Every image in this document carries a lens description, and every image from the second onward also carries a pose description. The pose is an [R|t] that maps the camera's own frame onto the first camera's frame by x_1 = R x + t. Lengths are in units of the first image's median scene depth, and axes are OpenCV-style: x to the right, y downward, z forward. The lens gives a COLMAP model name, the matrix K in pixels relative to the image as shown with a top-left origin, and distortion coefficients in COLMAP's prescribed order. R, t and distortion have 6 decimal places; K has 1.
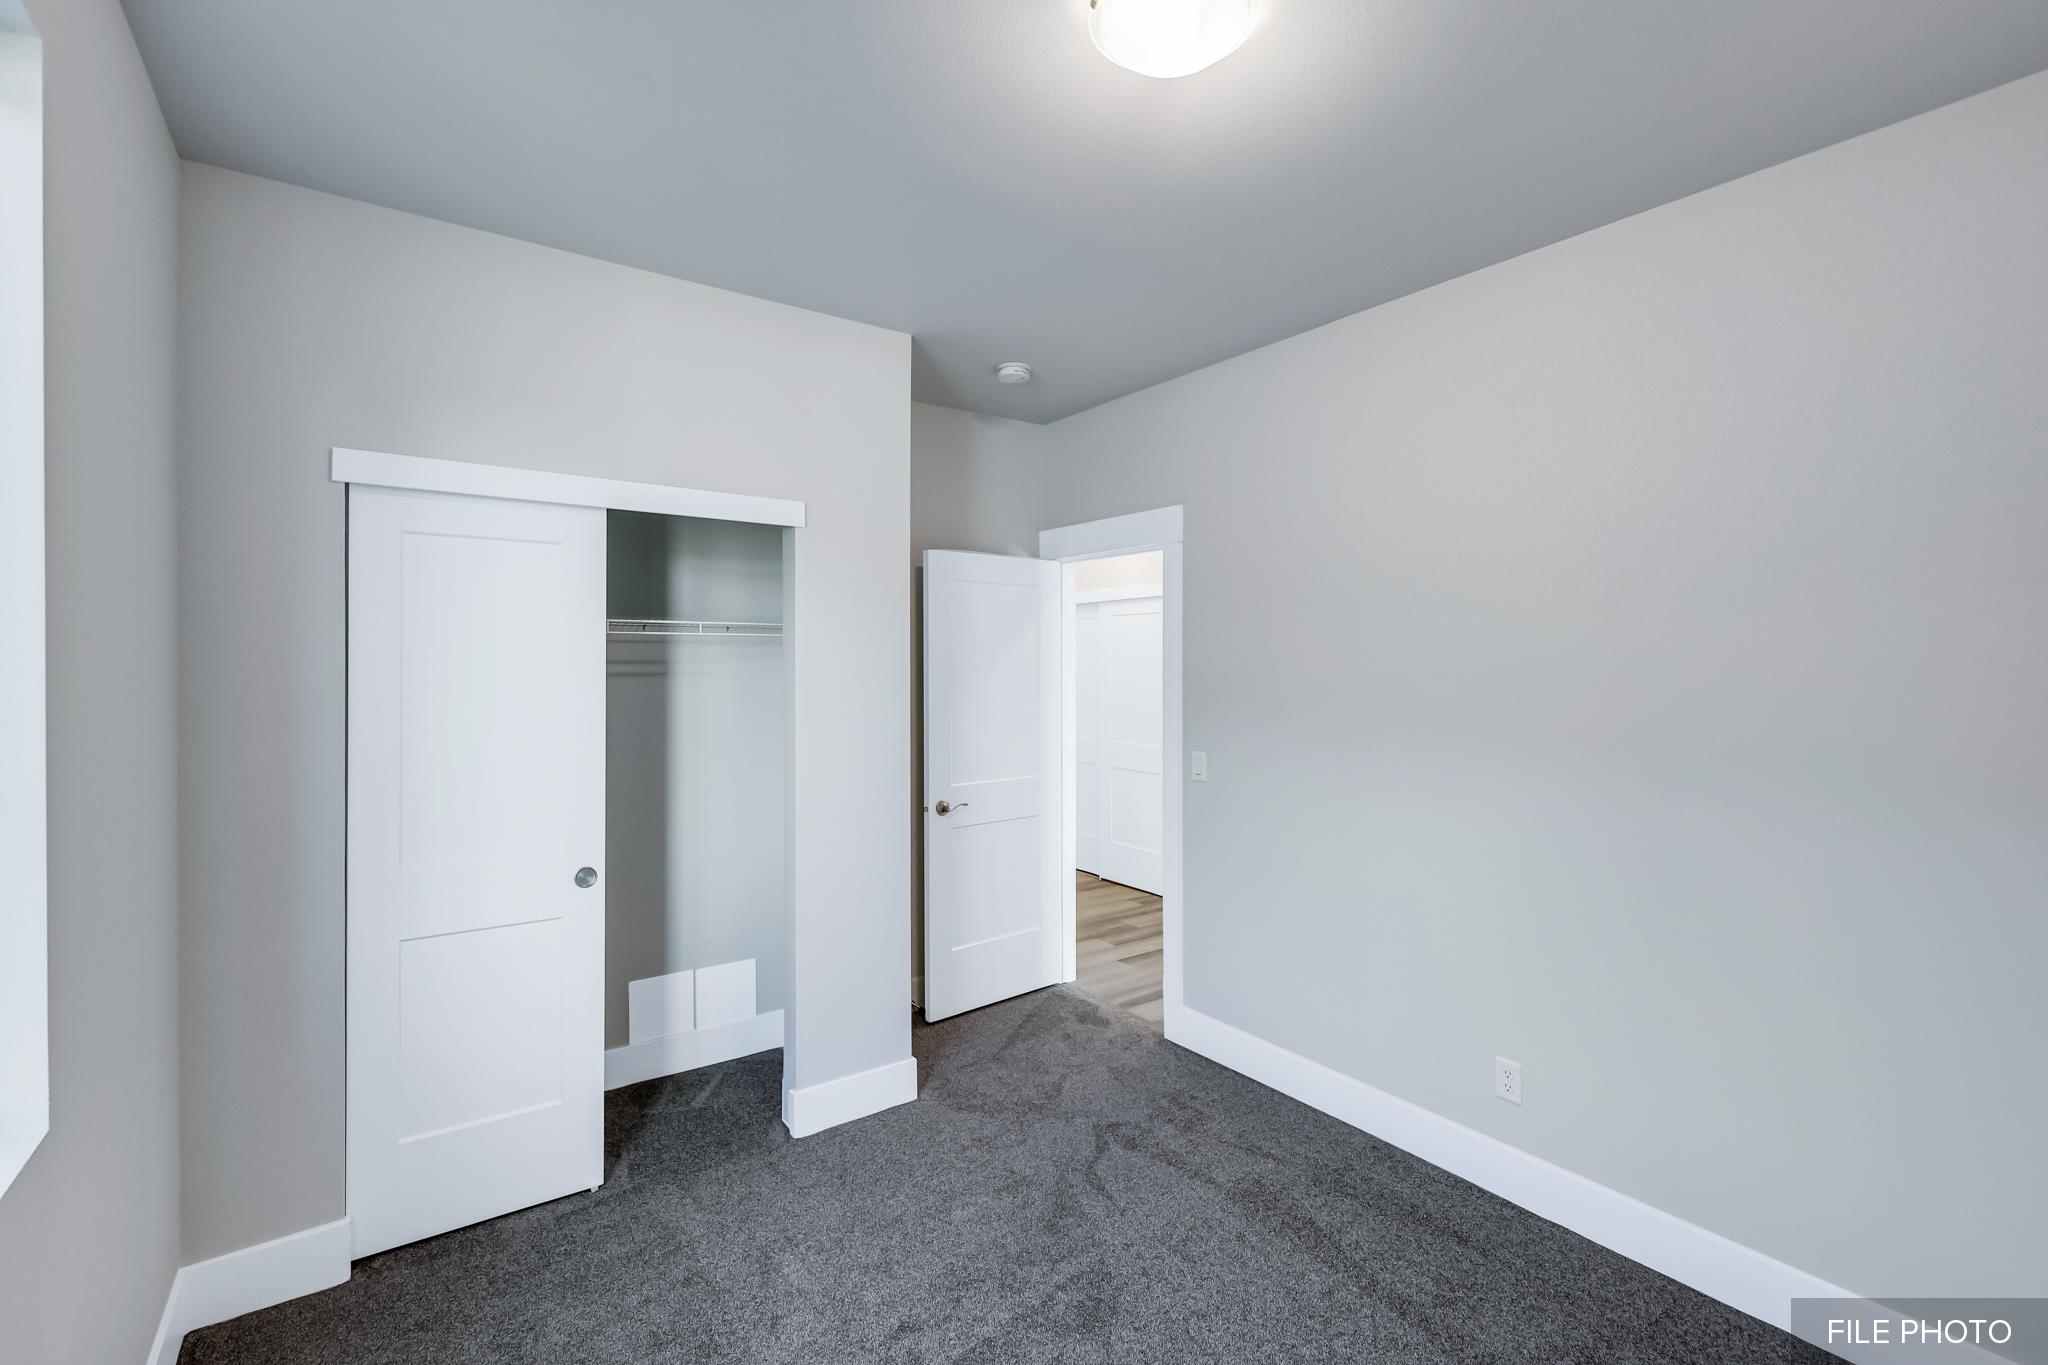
lens RADIAL K [[901.6, 0, 1027.7], [0, 901.6, 666.8], [0, 0, 1]] dist [0.009283, 0.000166]
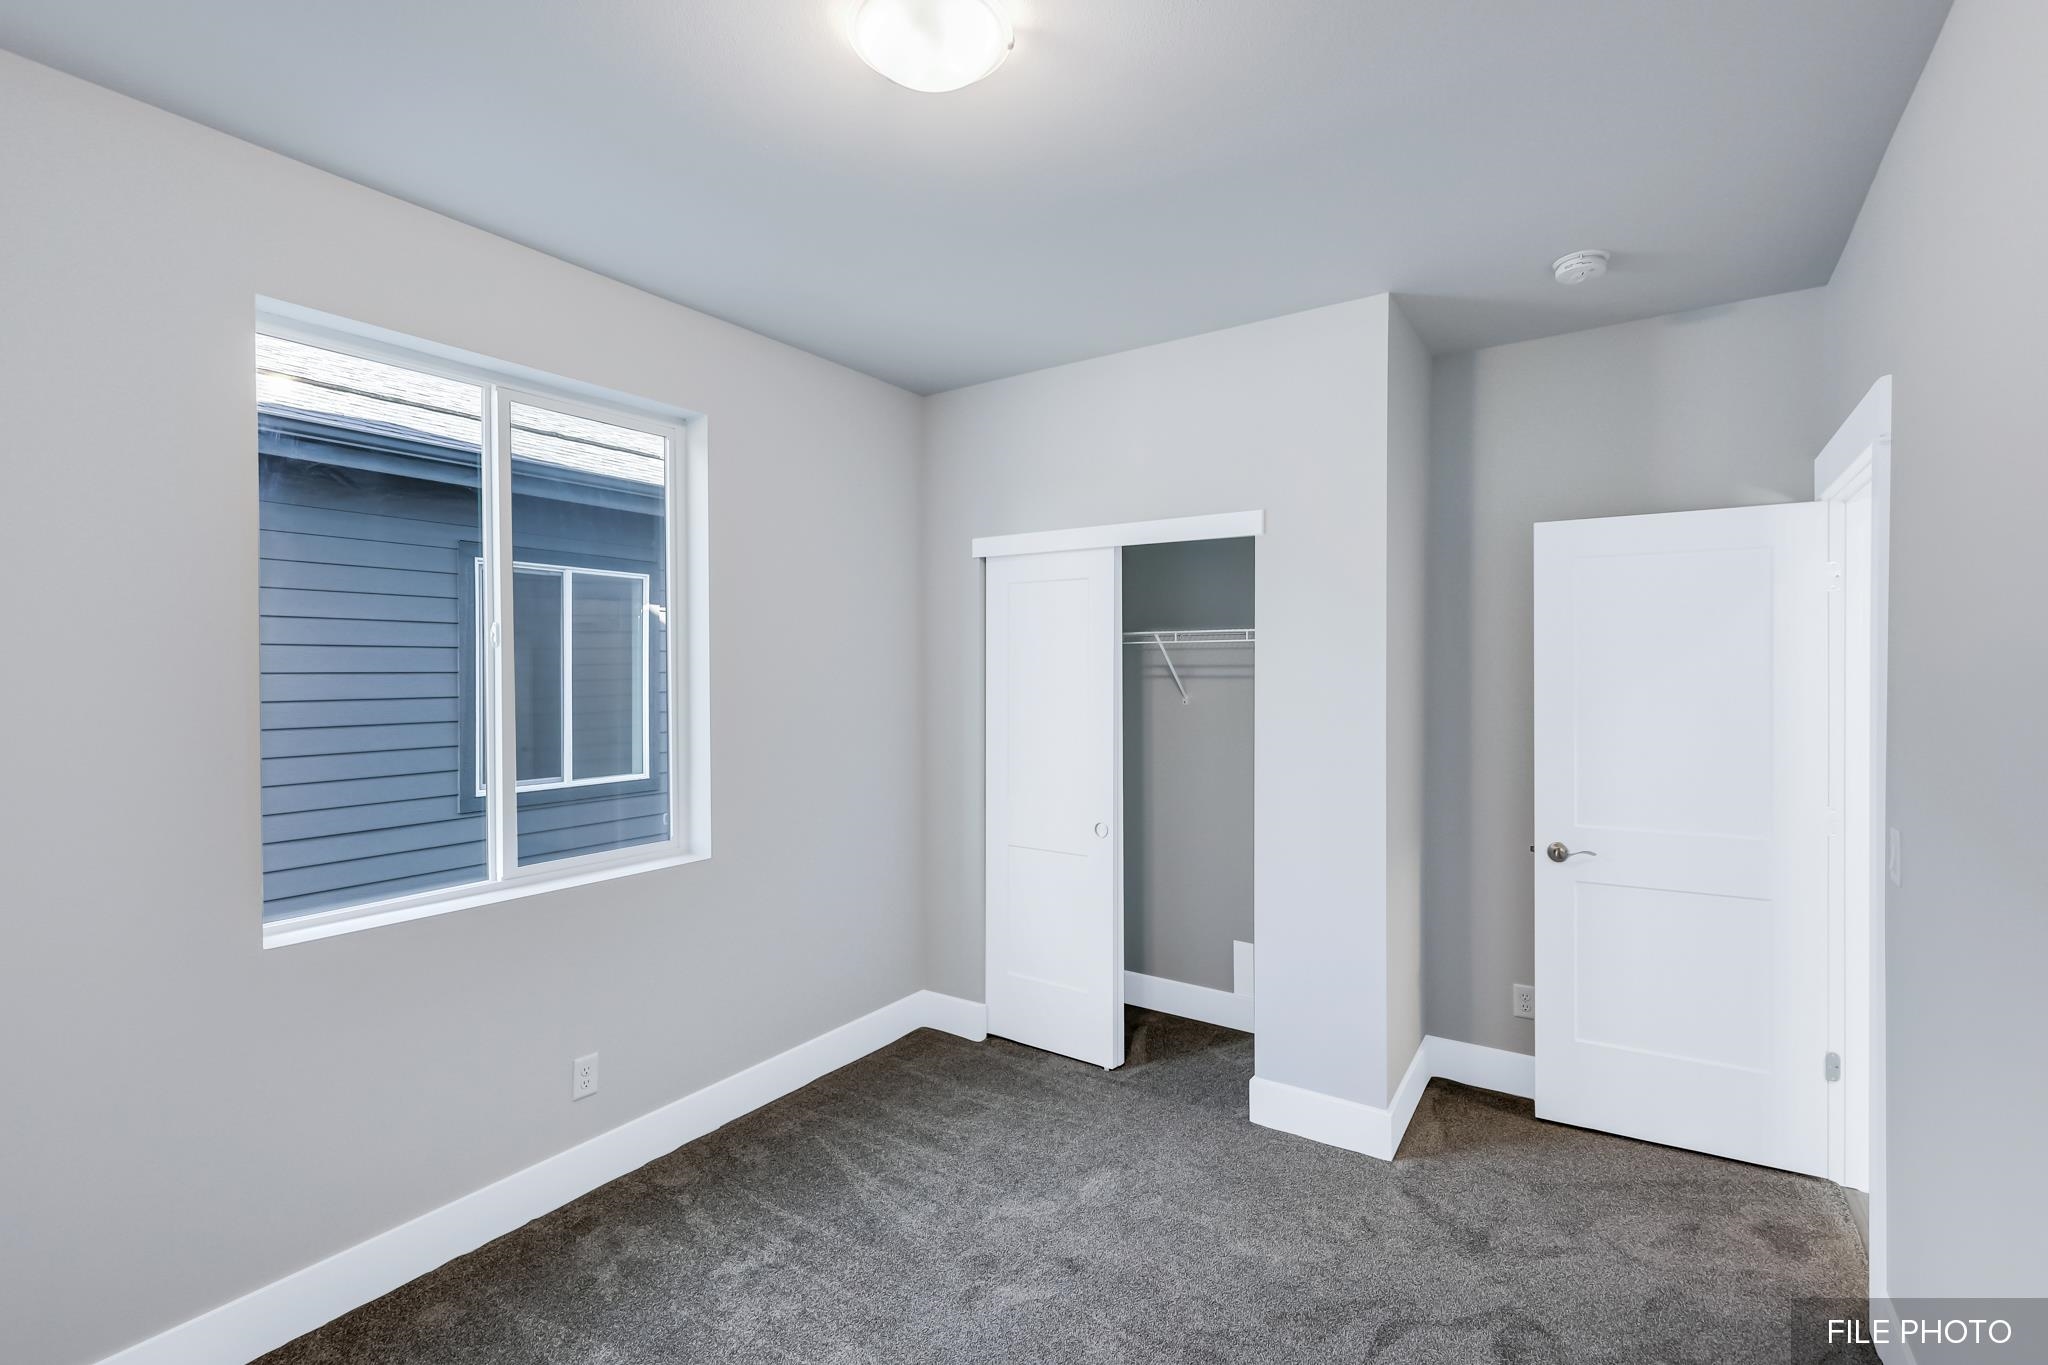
lens RADIAL K [[901.6, 0, 1031.6], [0, 901.6, 679.9], [0, 0, 1]] dist [0.009283, 0.000166]
pose [[0.349842, 0.013559, -0.936711, 0.620194], [0.001826, 0.999883, 0.015156, -0.005682], [0.936807, -0.007013, 0.349776, 0.394933]]
